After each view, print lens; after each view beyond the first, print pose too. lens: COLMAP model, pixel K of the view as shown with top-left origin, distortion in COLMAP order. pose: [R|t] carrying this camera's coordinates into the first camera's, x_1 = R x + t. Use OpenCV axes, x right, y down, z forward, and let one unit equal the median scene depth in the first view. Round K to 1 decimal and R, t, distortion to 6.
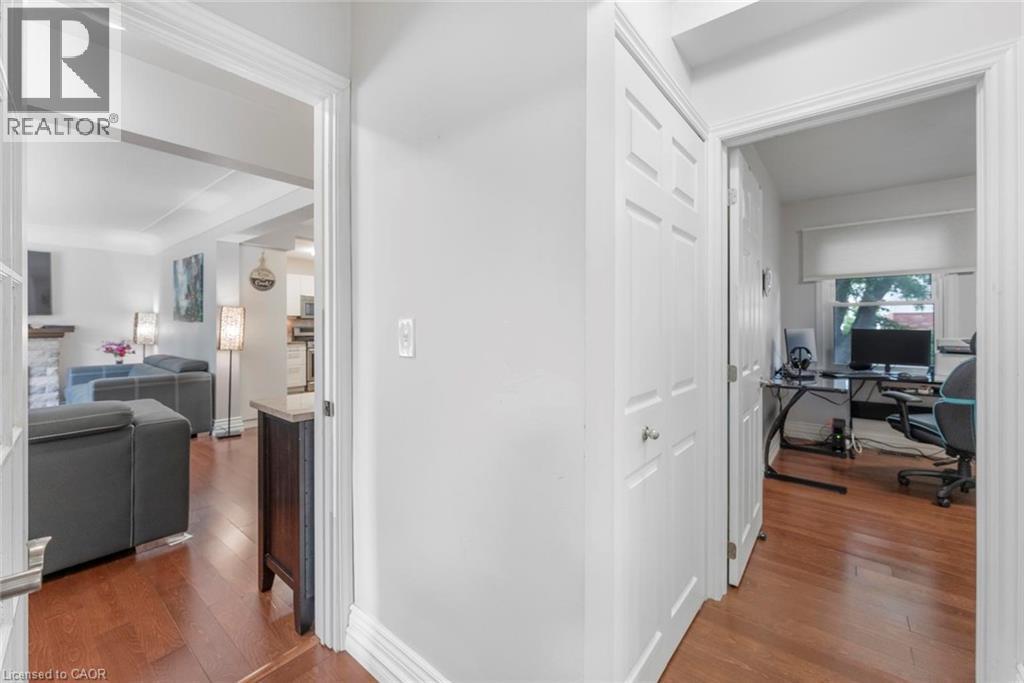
lens RADIAL K [[418.0, 0, 513.7], [0, 418.0, 325.6], [0, 0, 1]] dist [0.000440, 0.000169]
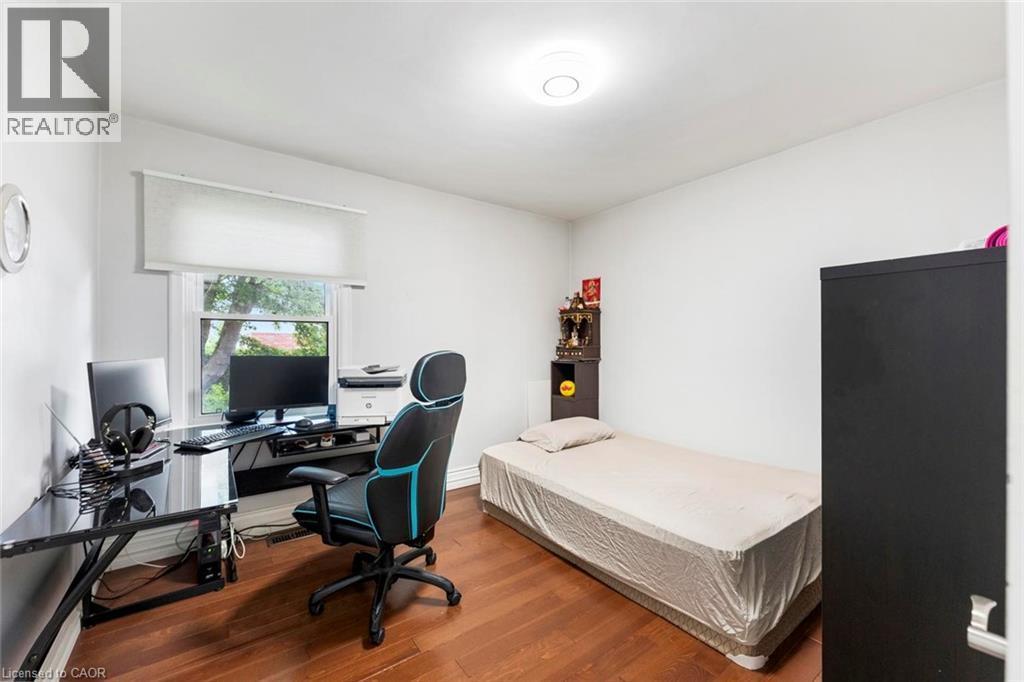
lens RADIAL K [[412.1, 0, 504.6], [0, 412.1, 347.6], [0, 0, 1]] dist [-0.000471, 0.000159]
pose [[0.267054, -0.003662, 0.963675, 0.357830], [-0.007347, 0.999956, 0.005836, -0.011054], [-0.963653, -0.008639, 0.267016, 0.483172]]
